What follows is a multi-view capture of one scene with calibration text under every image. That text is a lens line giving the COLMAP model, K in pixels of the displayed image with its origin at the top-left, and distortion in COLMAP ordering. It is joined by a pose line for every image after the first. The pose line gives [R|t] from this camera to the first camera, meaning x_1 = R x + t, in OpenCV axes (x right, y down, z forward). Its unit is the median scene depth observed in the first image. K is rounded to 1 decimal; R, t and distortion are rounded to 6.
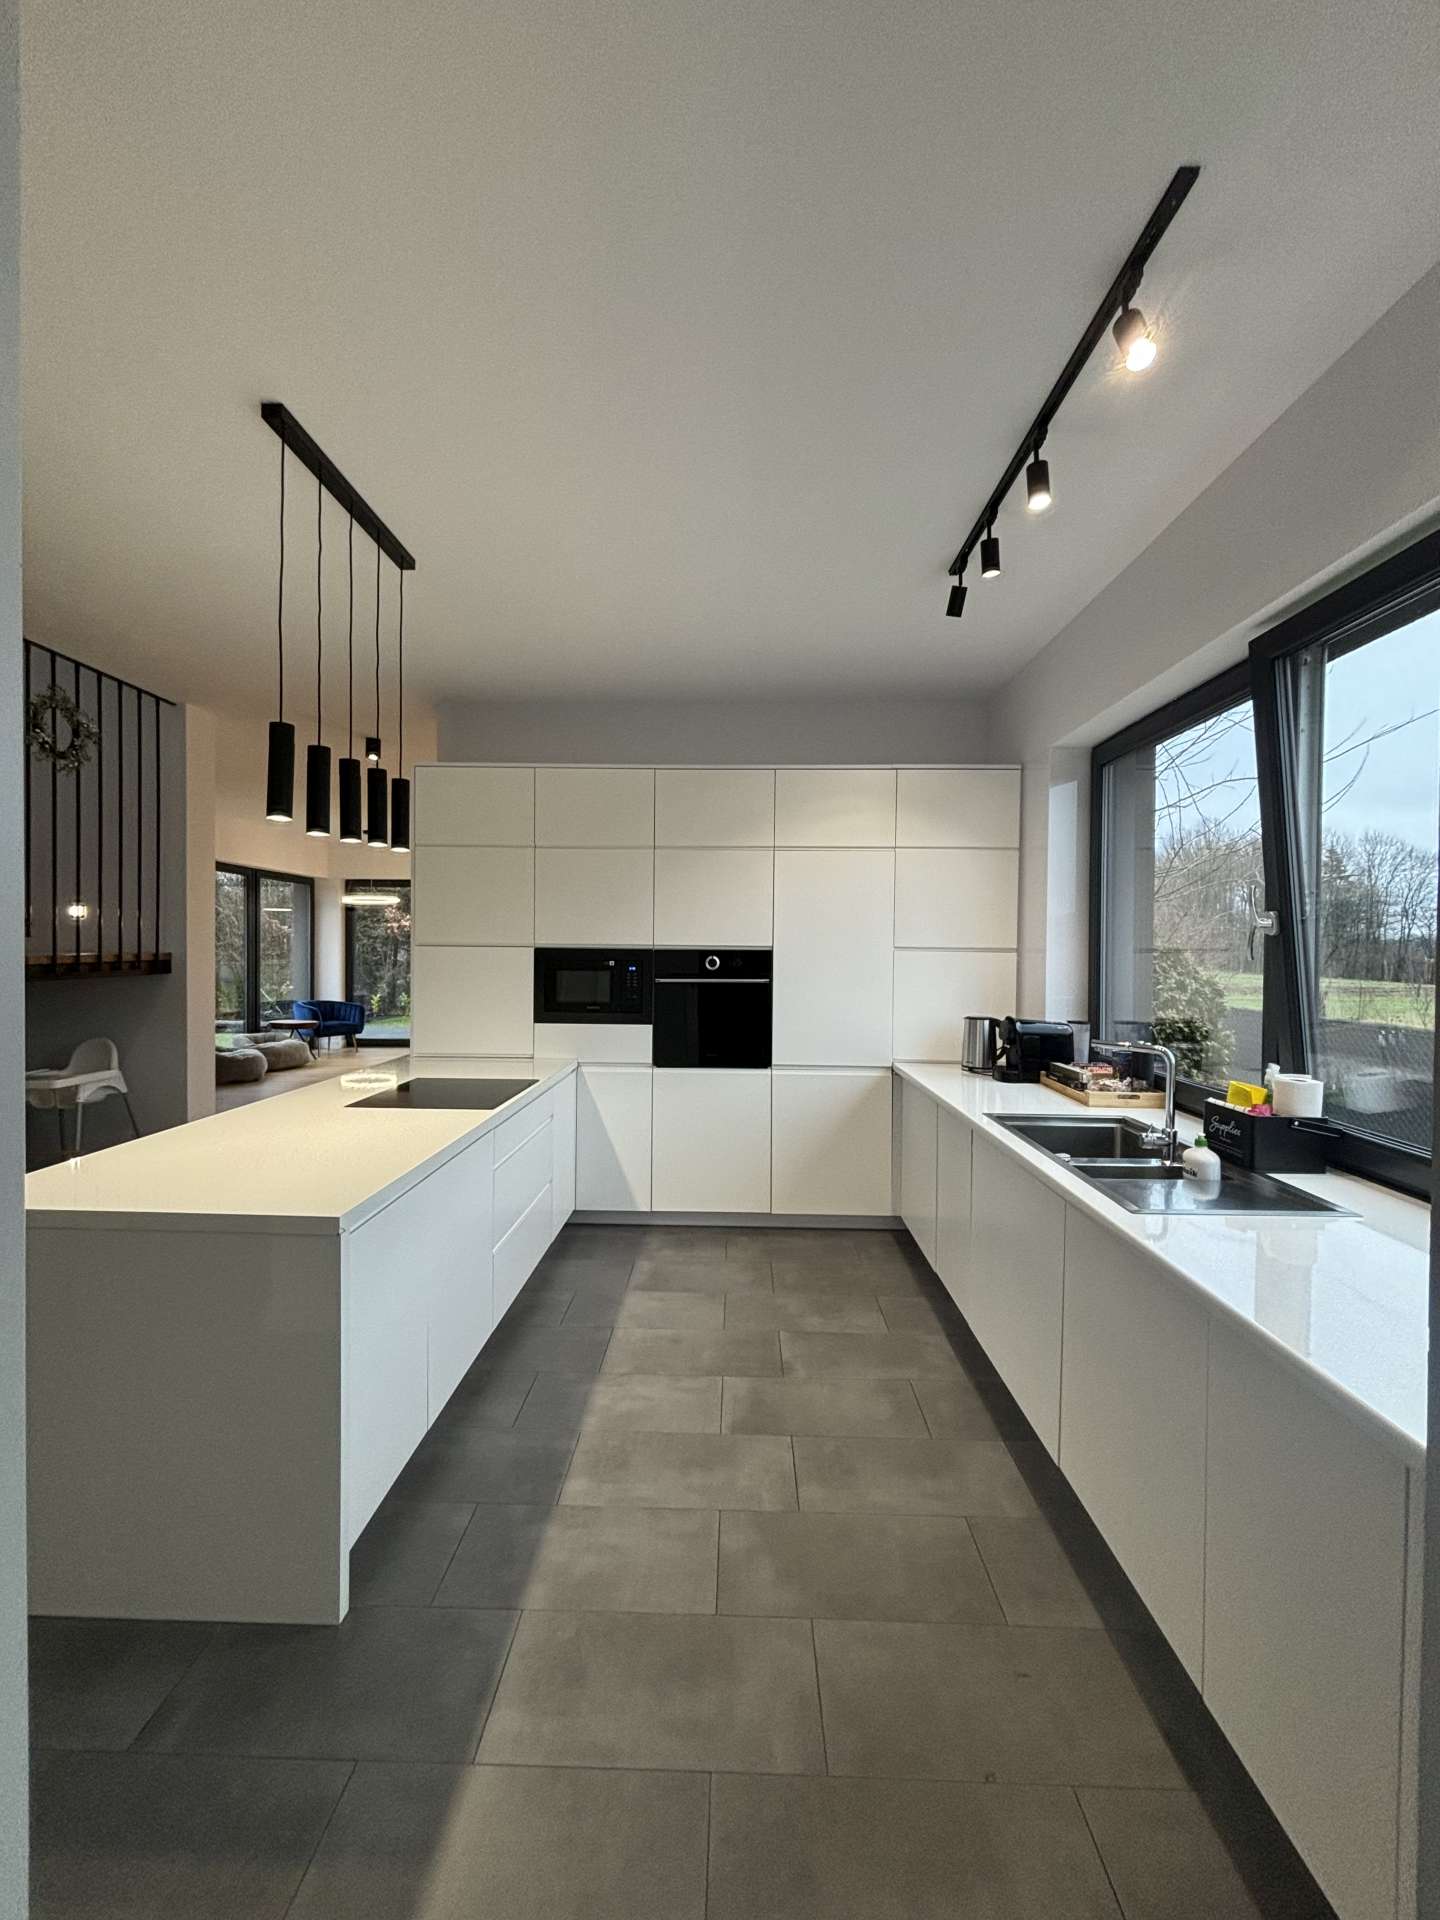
lens RADIAL K [[767.3, 0, 720.0], [0, 767.3, 960.0], [0, 0, 1]] dist [-0.000573, 0.000279]
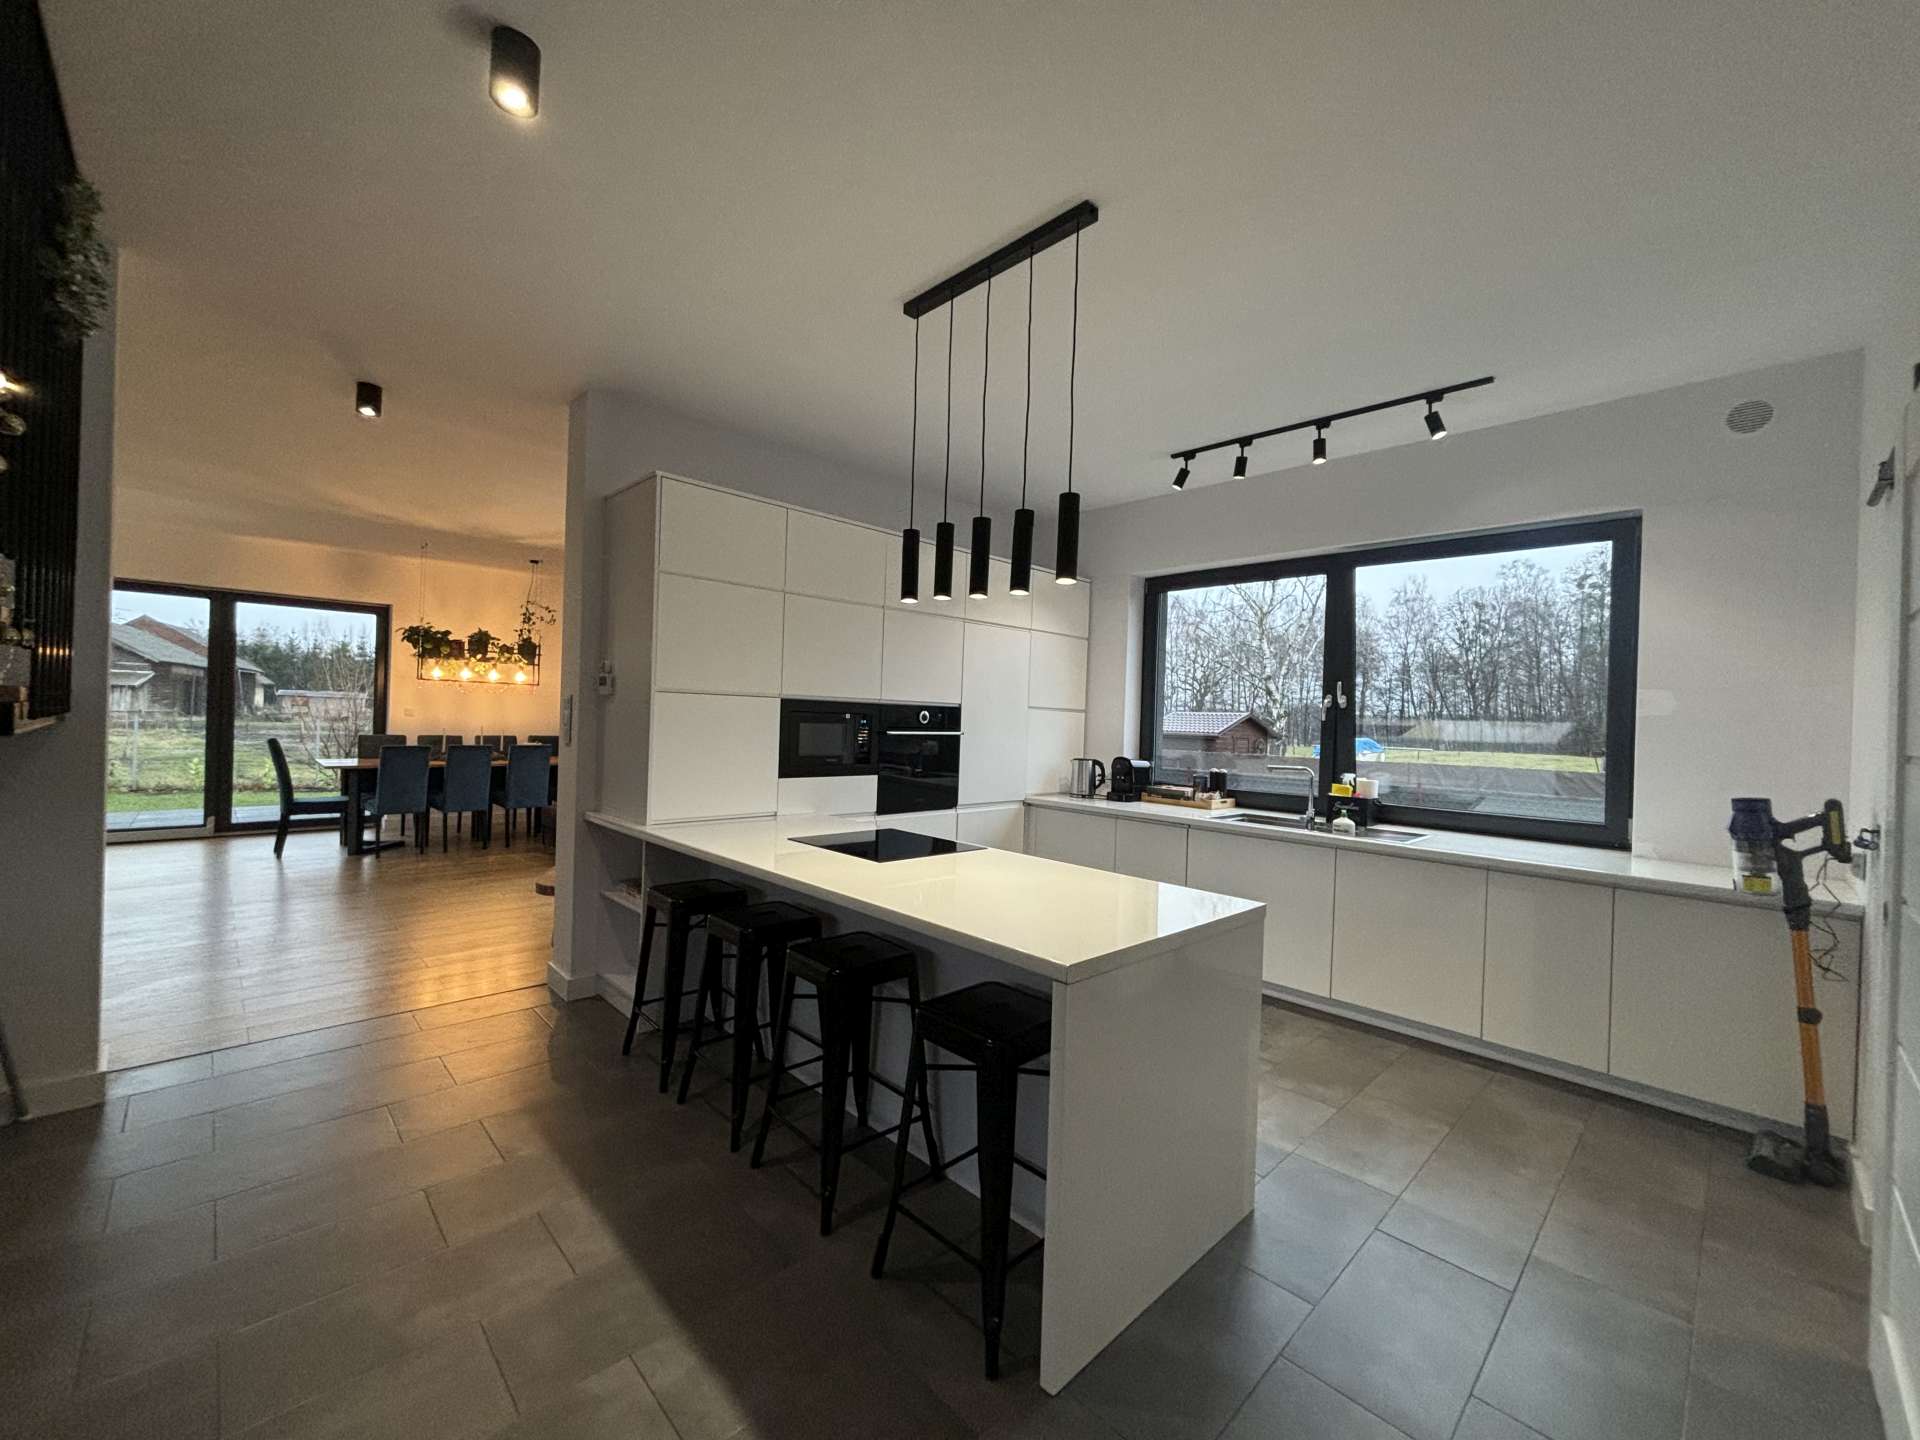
lens RADIAL K [[767.3, 0, 960.0], [0, 767.3, 720.0], [0, 0, 1]] dist [-0.000573, 0.000279]
pose [[0.702285, 0.010928, 0.711812, -0.757977], [-0.015536, 0.999879, -0.000023, 0.007194], [-0.711726, -0.011042, 0.702370, 0.178315]]
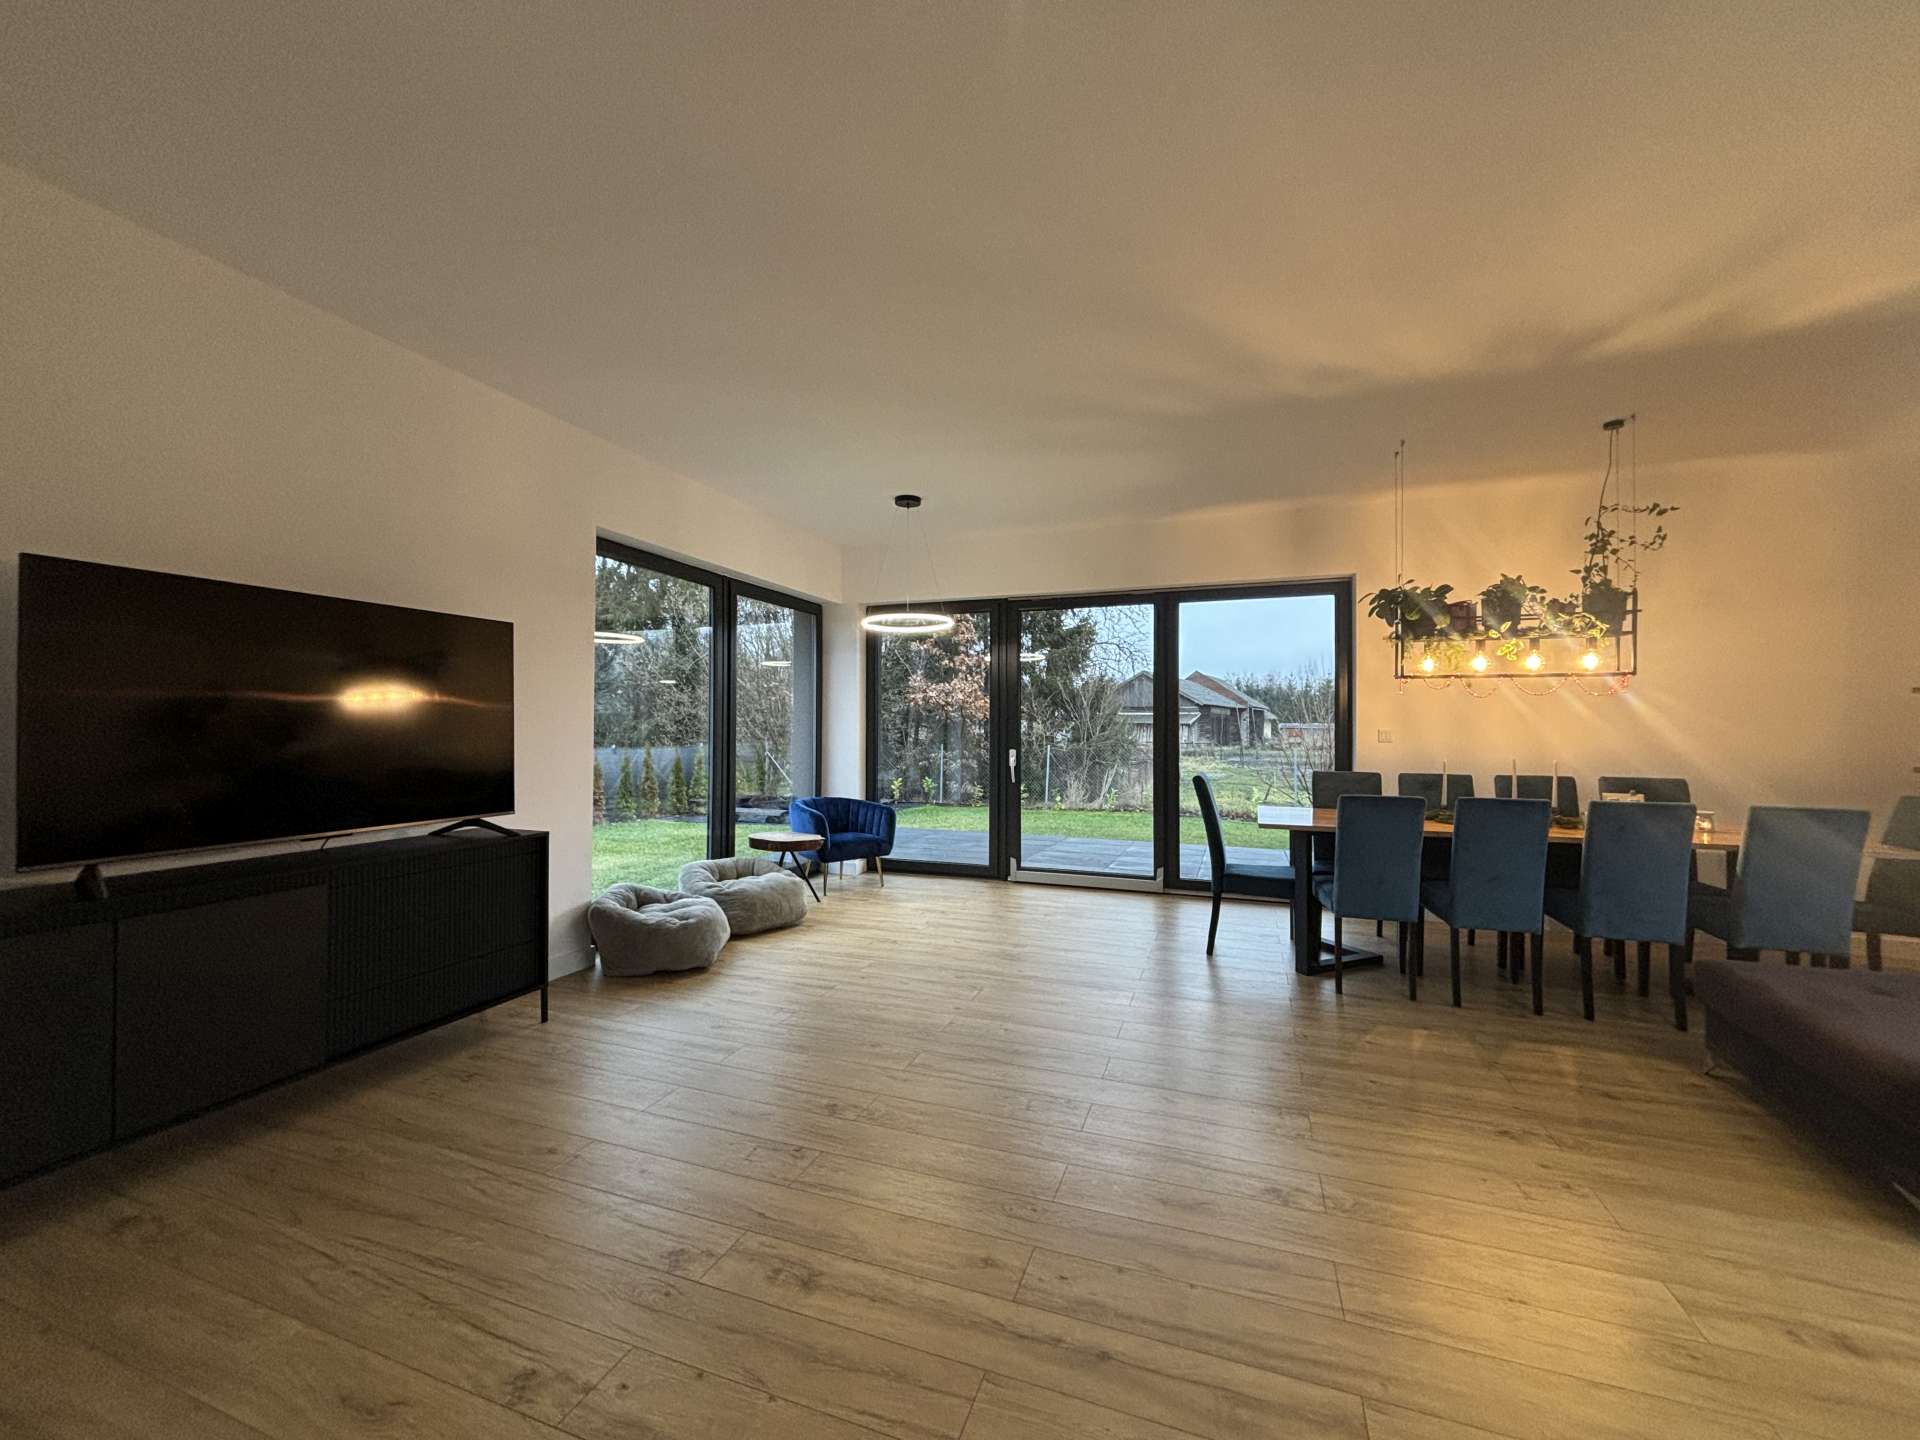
lens RADIAL K [[767.3, 0, 960.0], [0, 767.3, 720.0], [0, 0, 1]] dist [-0.000573, 0.000279]
pose [[0.944811, -0.006505, -0.327550, -0.585514], [-0.002085, 0.999663, -0.025867, 0.016279], [0.327608, 0.025122, 0.944480, 1.201005]]
